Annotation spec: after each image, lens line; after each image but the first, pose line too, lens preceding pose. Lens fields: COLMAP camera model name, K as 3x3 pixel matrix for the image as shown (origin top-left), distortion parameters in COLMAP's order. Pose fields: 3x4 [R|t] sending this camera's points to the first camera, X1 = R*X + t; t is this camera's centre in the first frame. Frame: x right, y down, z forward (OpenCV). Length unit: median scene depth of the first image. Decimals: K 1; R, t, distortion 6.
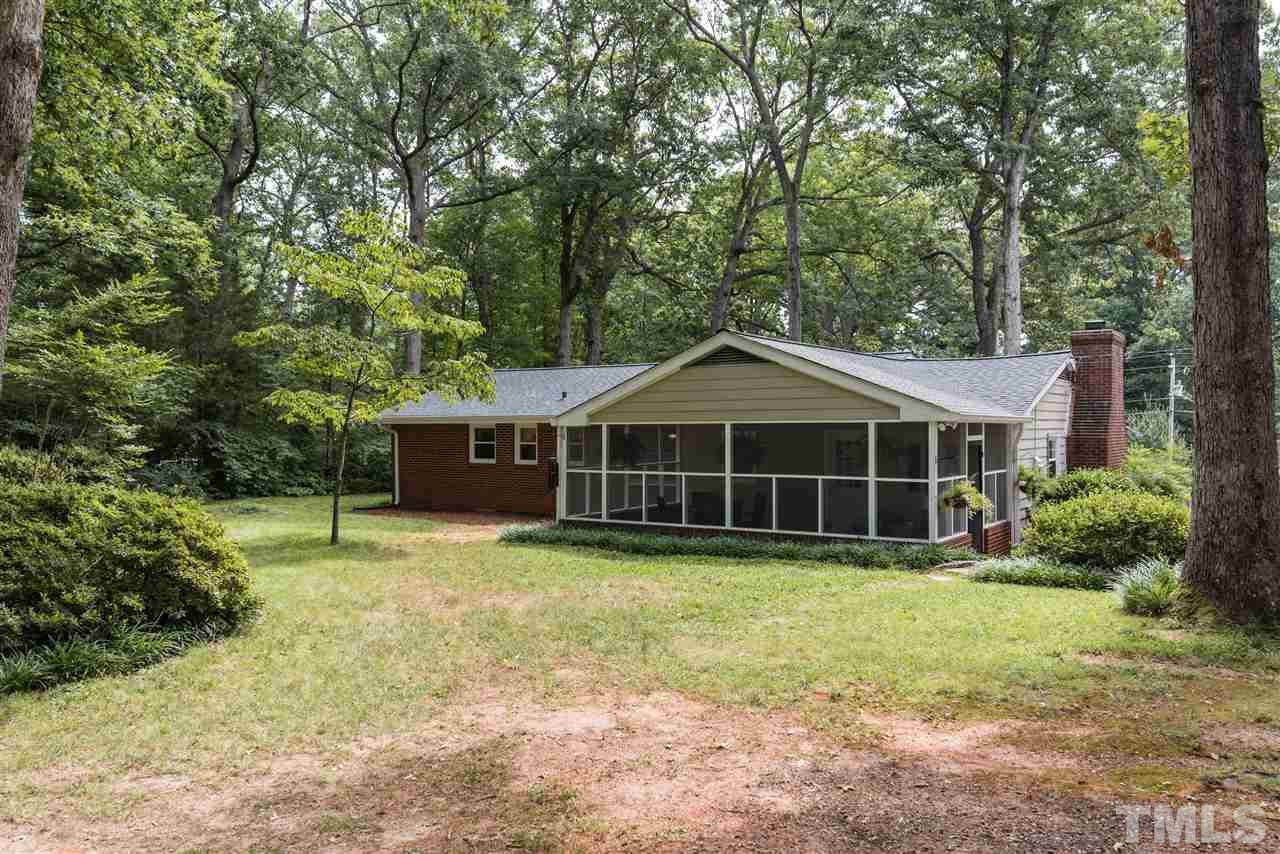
lens RADIAL K [[607.1, 0, 641.6], [0, 607.1, 434.6], [0, 0, 1]] dist [-0.000092, -0.002261]
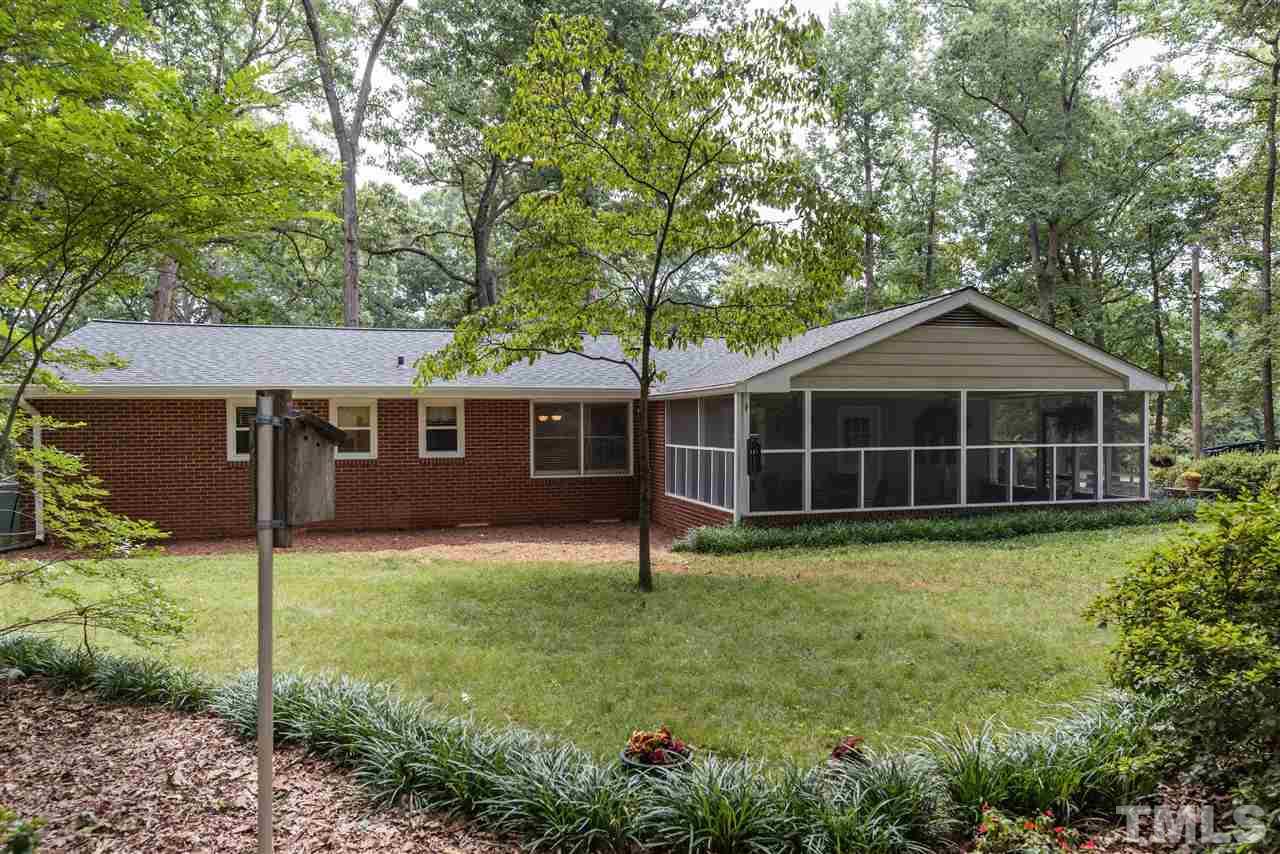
lens RADIAL K [[690.4, 0, 640.0], [0, 690.4, 421.0], [0, 0, 1]] dist [-0.001985, 0.001474]
pose [[0.873283, -0.024796, 0.486583, -0.623053], [0.017512, 0.999656, 0.019514, -0.001866], [-0.486899, -0.008520, 0.873417, 0.265858]]
